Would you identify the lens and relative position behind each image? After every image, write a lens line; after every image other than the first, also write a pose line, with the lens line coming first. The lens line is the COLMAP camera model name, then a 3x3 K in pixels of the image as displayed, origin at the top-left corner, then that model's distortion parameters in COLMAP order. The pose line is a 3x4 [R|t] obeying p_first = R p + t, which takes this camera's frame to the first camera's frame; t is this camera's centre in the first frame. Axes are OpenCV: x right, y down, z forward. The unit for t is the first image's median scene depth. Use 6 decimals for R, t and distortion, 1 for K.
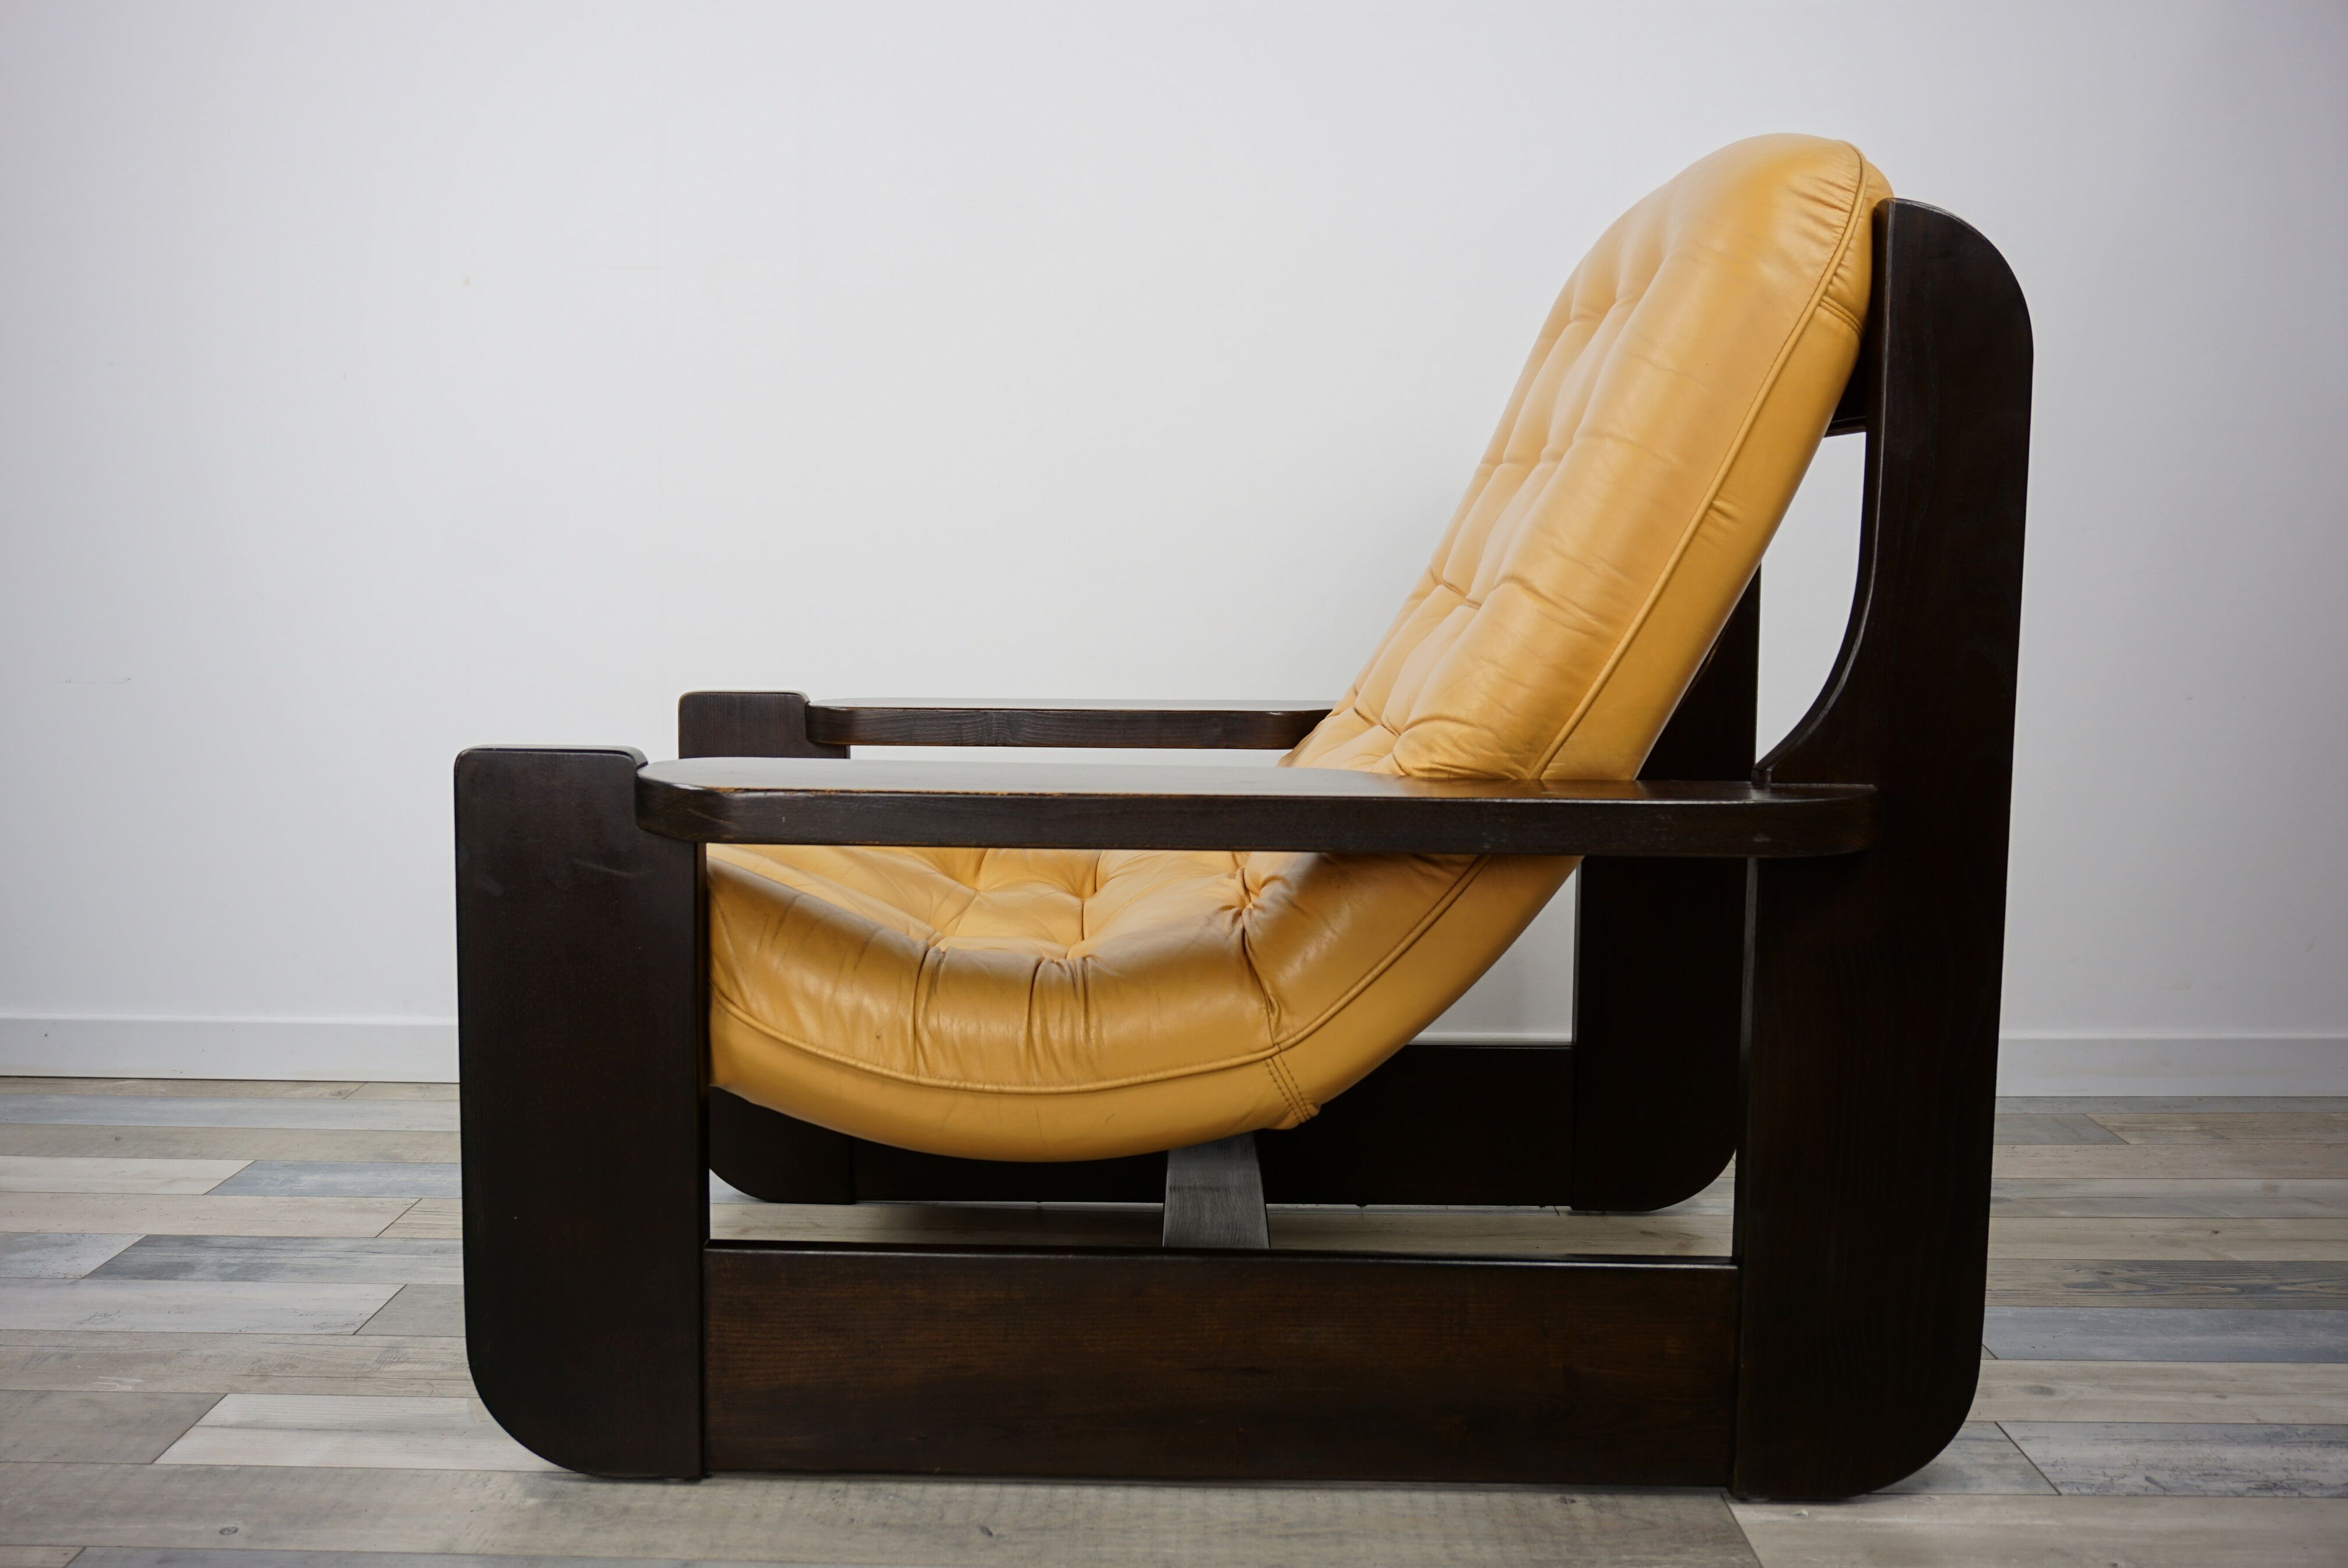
lens RADIAL K [[2380.4, 0, 1166.9], [0, 2380.4, 787.8], [0, 0, 1]] dist [0.011559, -0.010238]
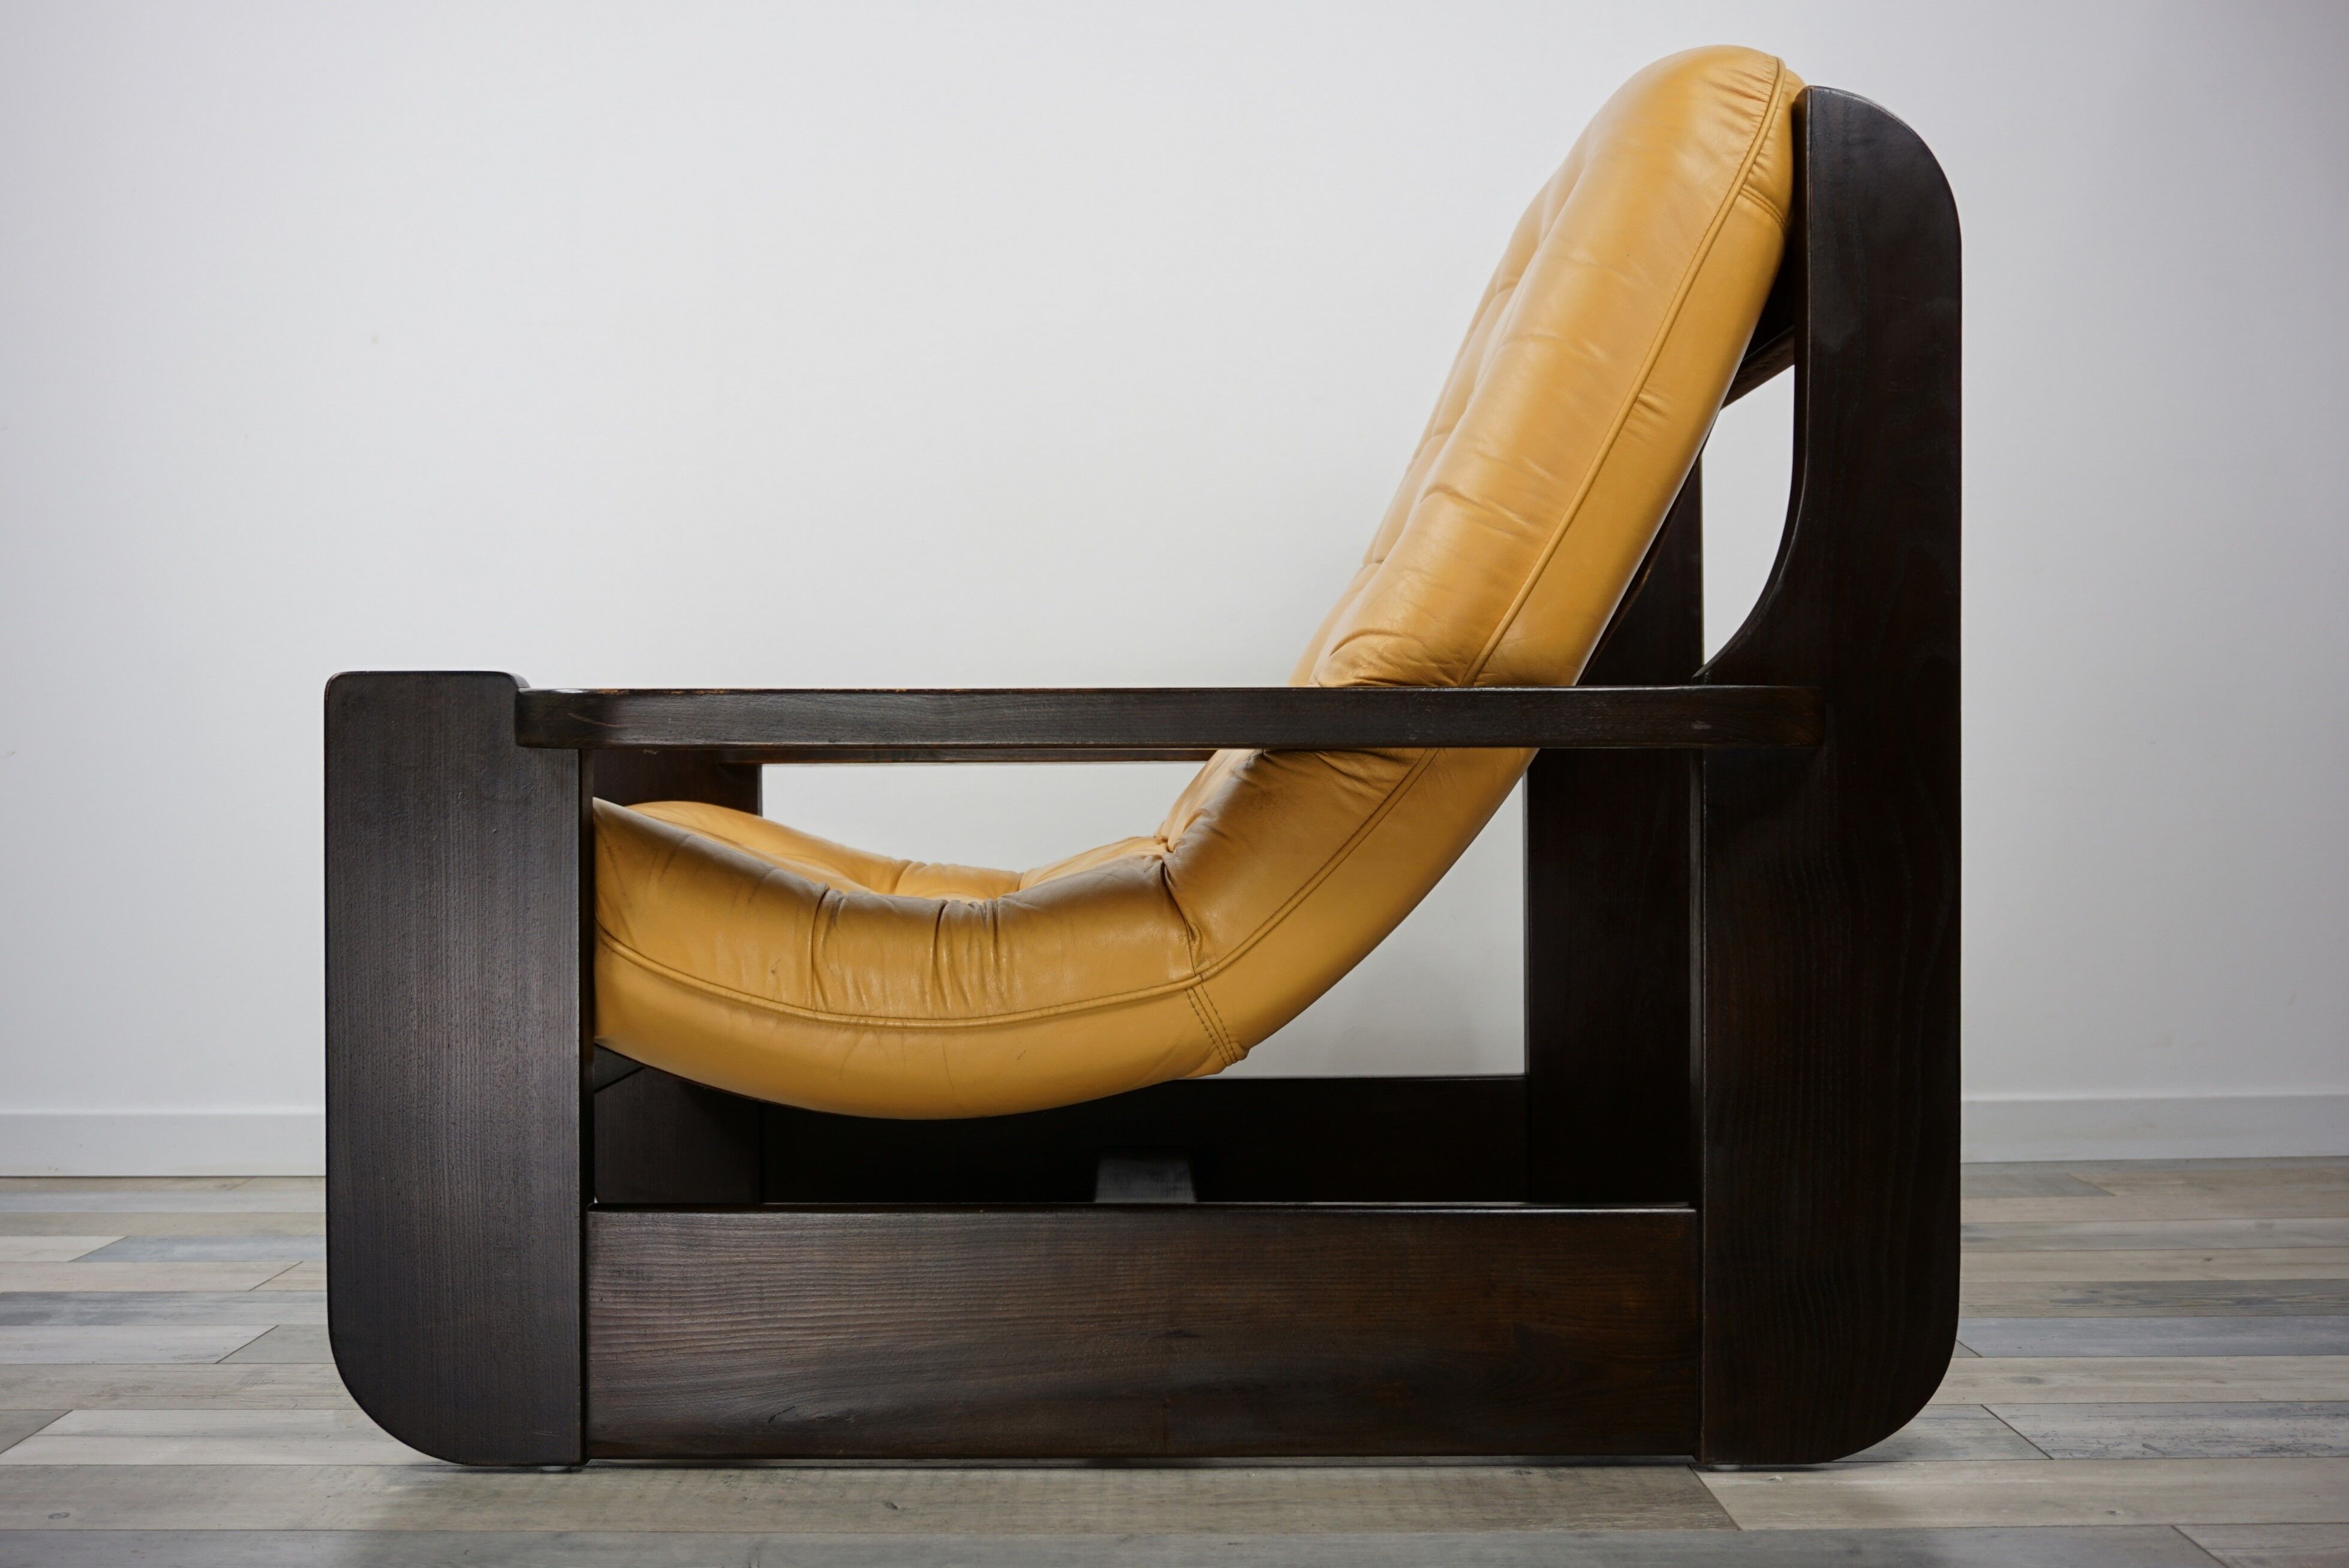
lens RADIAL K [[2436.7, 0, 1163.7], [0, 2436.7, 788.3], [0, 0, 1]] dist [0.011531, -0.010290]
pose [[0.999767, -0.014135, 0.016337, 0.017498], [0.015726, 0.994681, -0.101795, 0.131464], [-0.014811, 0.102028, 0.994671, 0.034274]]
